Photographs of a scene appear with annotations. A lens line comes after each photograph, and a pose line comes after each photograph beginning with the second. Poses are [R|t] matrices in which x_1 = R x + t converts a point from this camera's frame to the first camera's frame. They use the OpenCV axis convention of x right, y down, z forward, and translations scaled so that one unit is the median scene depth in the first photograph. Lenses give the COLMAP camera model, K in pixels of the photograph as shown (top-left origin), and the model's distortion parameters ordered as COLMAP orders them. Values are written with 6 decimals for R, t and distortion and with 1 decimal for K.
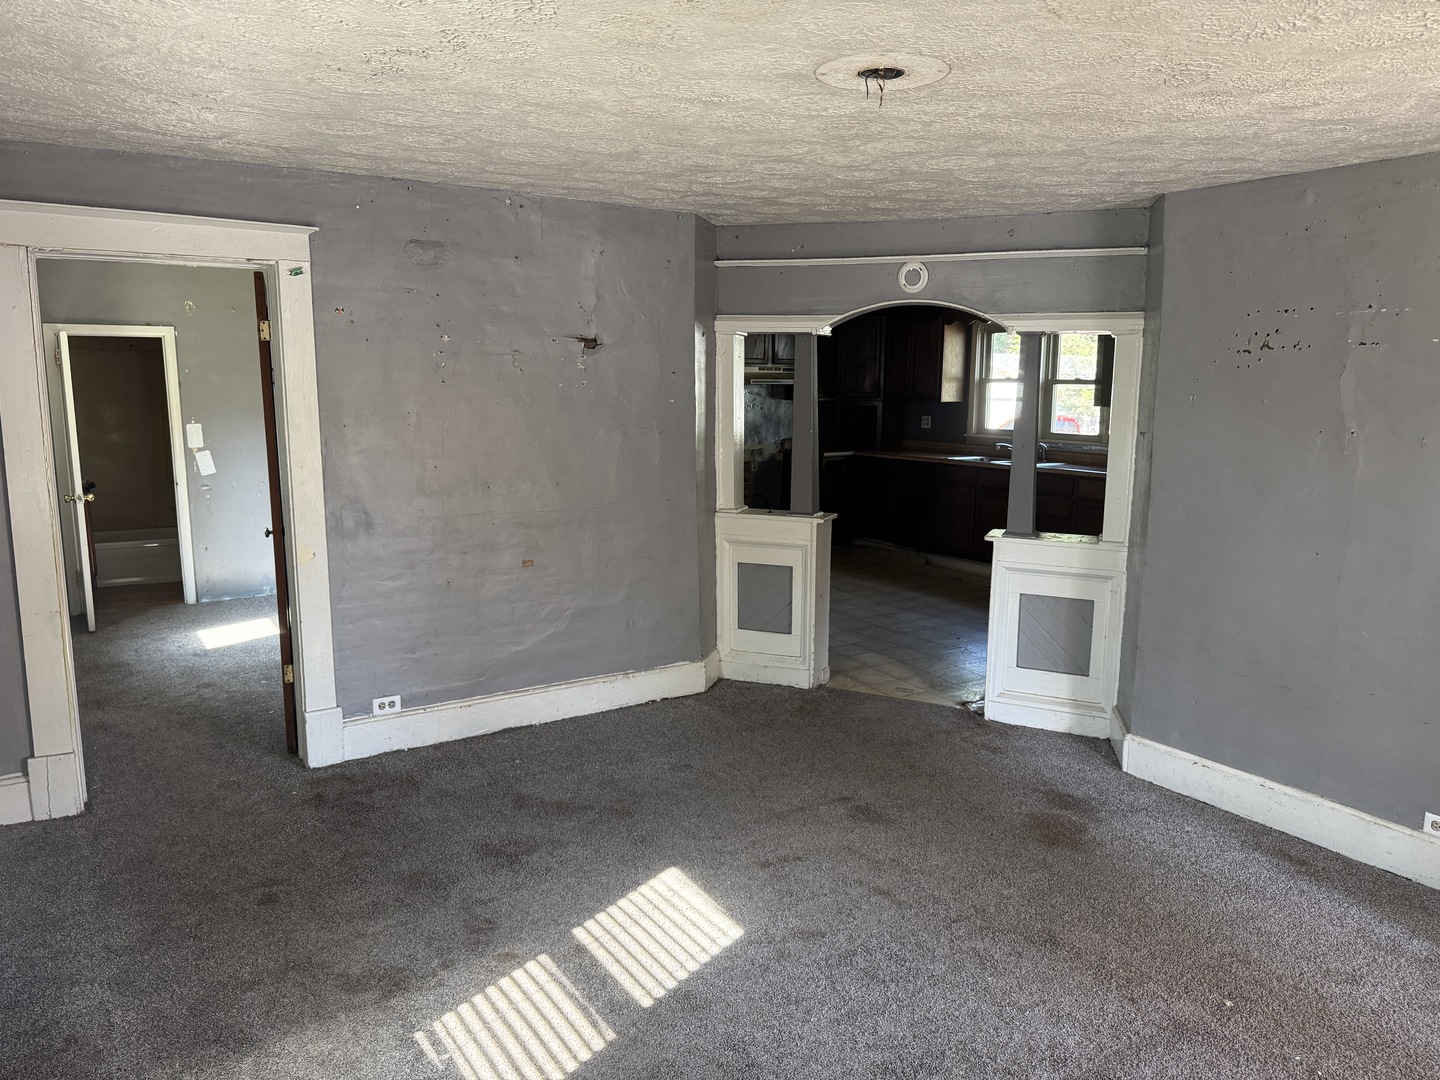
lens RADIAL K [[1021.1, 0, 720.6], [0, 1021.1, 534.2], [0, 0, 1]] dist [0.026941, -0.000255]
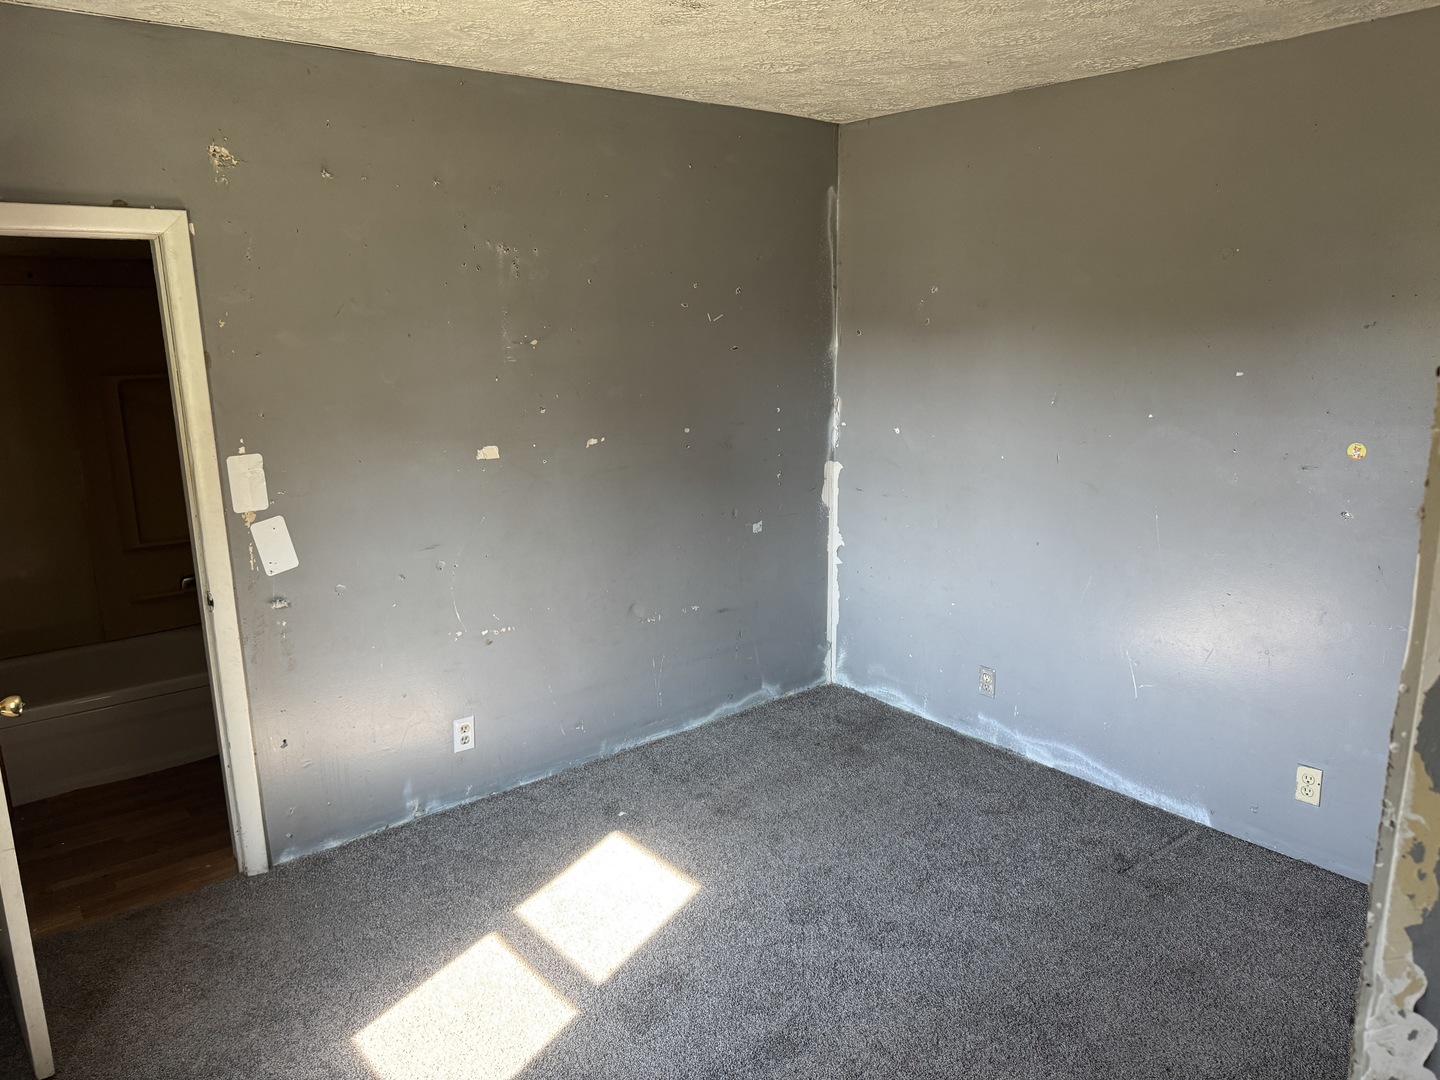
lens RADIAL K [[1021.1, 0, 714.0], [0, 1021.1, 545.4], [0, 0, 1]] dist [0.026941, -0.000255]
pose [[0.995541, -0.041237, 0.084835, -0.332355], [0.035931, 0.997357, 0.063153, -0.083045], [-0.087215, -0.059823, 0.994392, 0.527234]]
